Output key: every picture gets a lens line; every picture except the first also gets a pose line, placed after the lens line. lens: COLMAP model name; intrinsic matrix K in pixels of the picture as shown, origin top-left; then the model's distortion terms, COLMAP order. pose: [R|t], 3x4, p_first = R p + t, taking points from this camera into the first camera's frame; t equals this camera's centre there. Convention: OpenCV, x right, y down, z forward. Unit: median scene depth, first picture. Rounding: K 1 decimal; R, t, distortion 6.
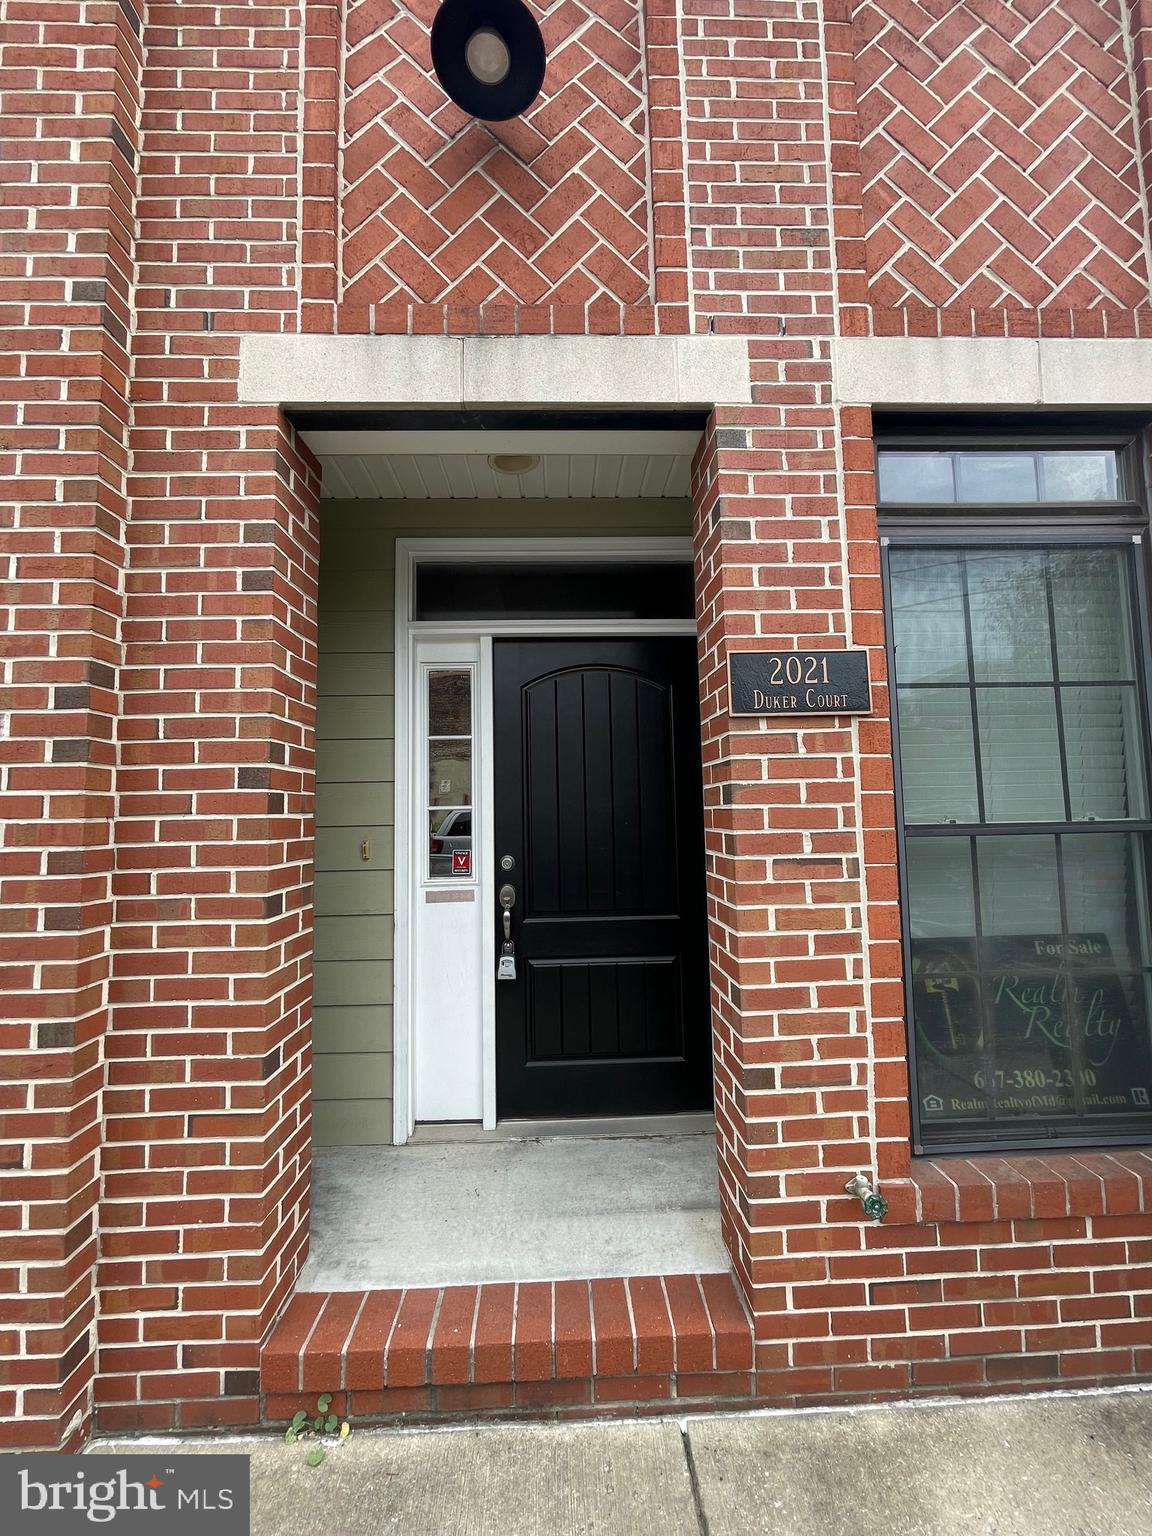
lens RADIAL K [[621.0, 0, 577.8], [0, 621.0, 767.0], [0, 0, 1]] dist [-0.002257, -0.000106]
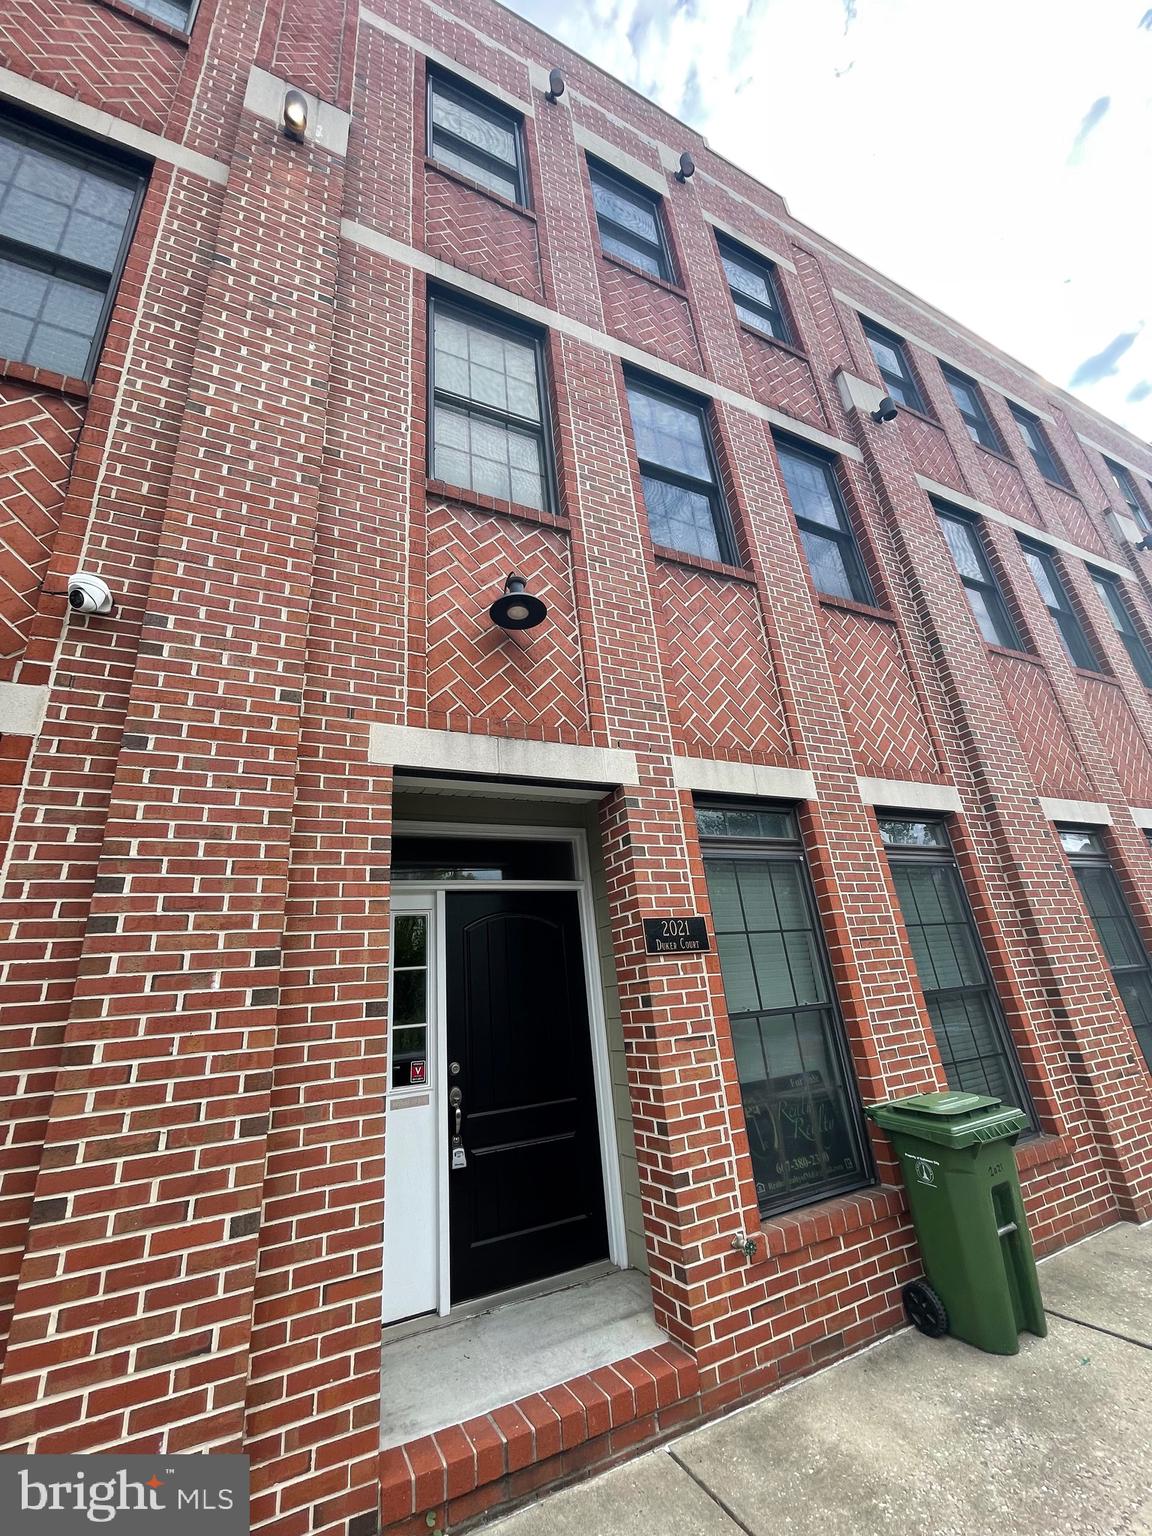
lens RADIAL K [[621.0, 0, 577.8], [0, 621.0, 767.0], [0, 0, 1]] dist [-0.002257, -0.000106]
pose [[0.910855, 0.090777, 0.402620, -0.701351], [0.040490, 0.951153, -0.306054, -0.056672], [-0.410736, 0.295073, 0.862687, -0.626942]]
